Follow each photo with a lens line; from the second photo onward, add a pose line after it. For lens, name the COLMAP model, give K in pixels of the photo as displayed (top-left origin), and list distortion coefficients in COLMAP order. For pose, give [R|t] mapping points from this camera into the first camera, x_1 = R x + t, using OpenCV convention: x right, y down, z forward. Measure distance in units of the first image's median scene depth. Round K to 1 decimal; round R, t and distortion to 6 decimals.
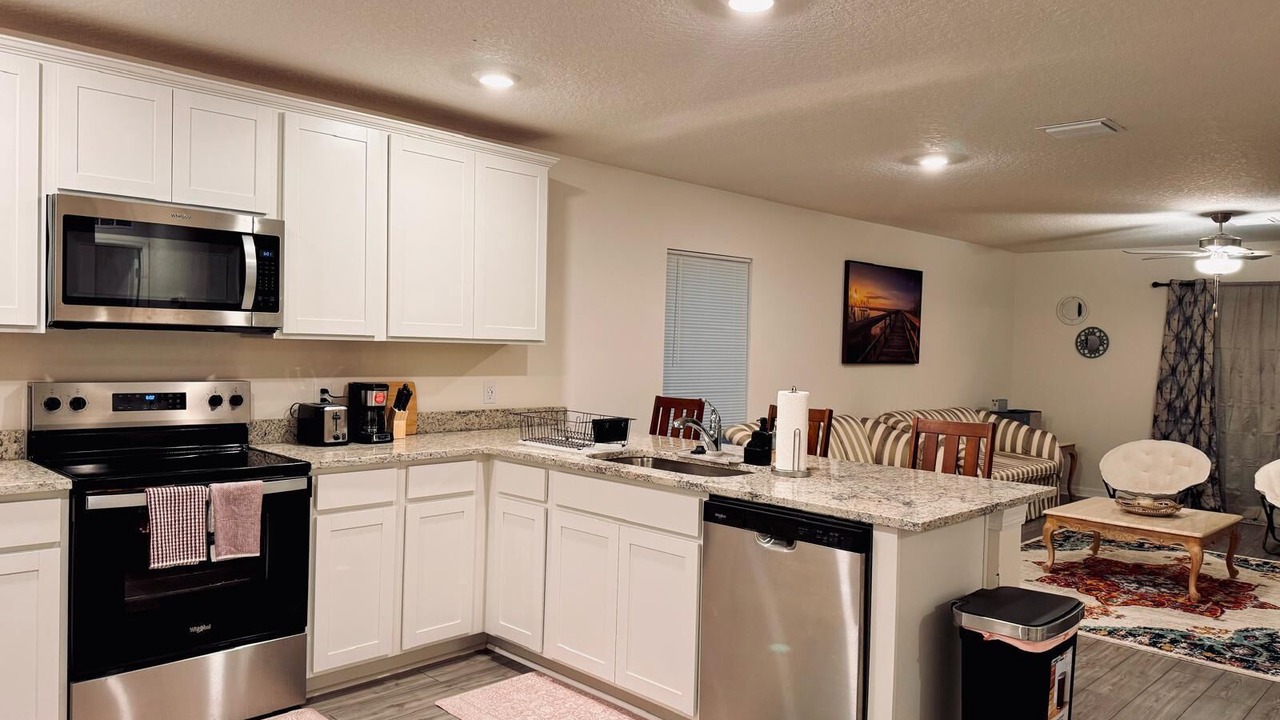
lens RADIAL K [[877.5, 0, 640.0], [0, 877.5, 360.0], [0, 0, 1]] dist [0.003028, -0.004598]
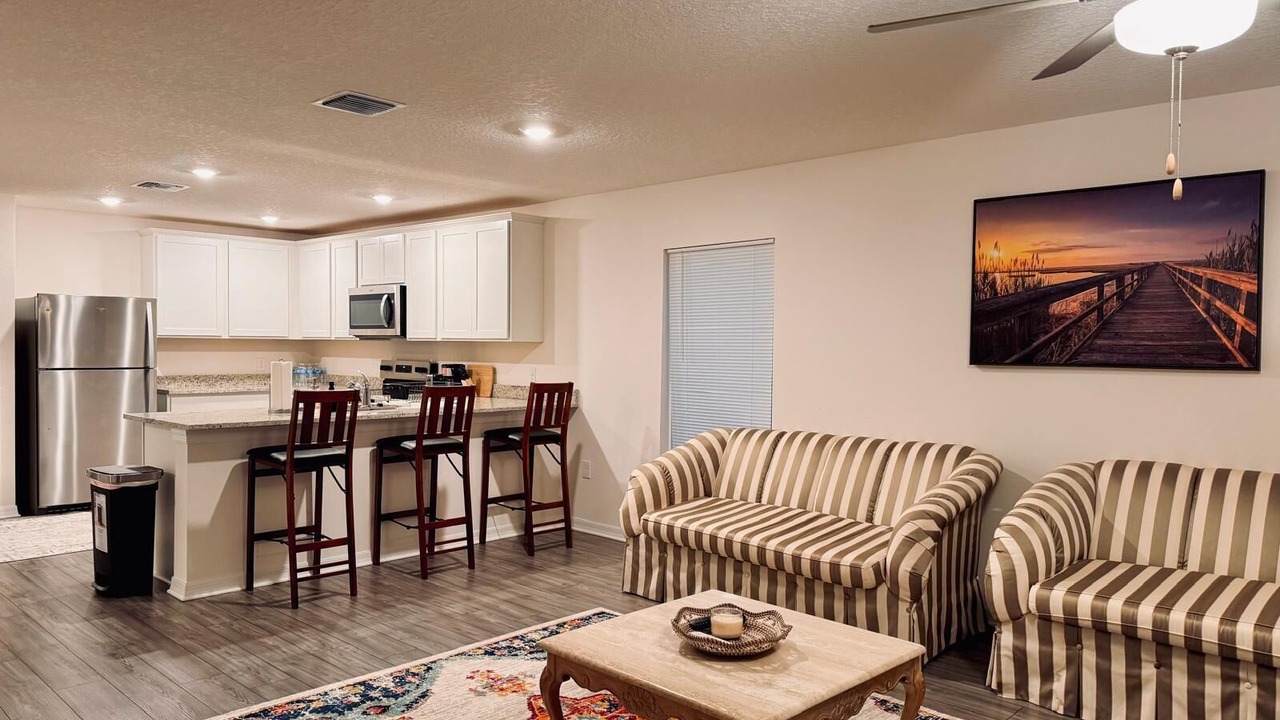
lens RADIAL K [[877.5, 0, 640.0], [0, 877.5, 360.0], [0, 0, 1]] dist [0.003028, -0.004598]
pose [[0.048641, -0.009916, -0.998767, 1.624859], [-0.029784, 0.999492, -0.011374, 0.029133], [0.998372, 0.030300, 0.048321, 1.387950]]
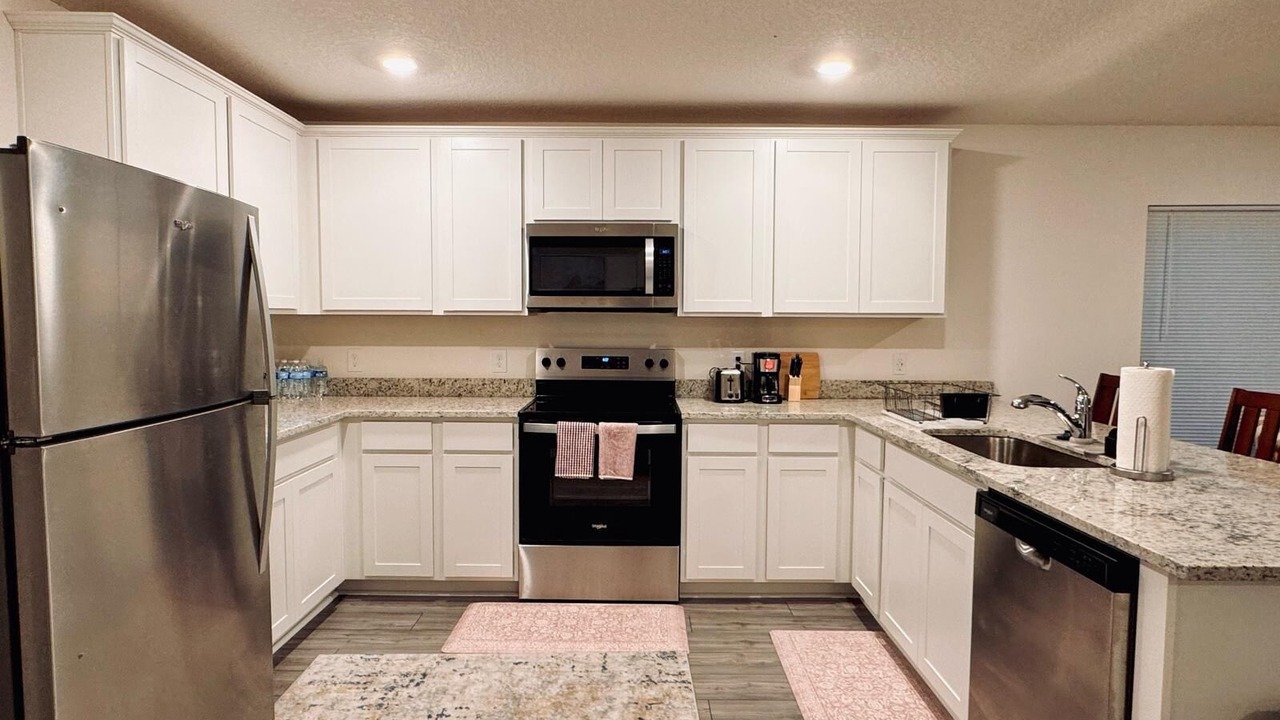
lens RADIAL K [[693.6, 0, 640.0], [0, 693.6, 360.0], [0, 0, 1]] dist [-0.000129, 0.000154]
pose [[0.696538, 0.020222, -0.717235, 0.264723], [0.000232, 0.999596, 0.028408, 0.009836], [0.717520, -0.019953, 0.696252, 0.231926]]
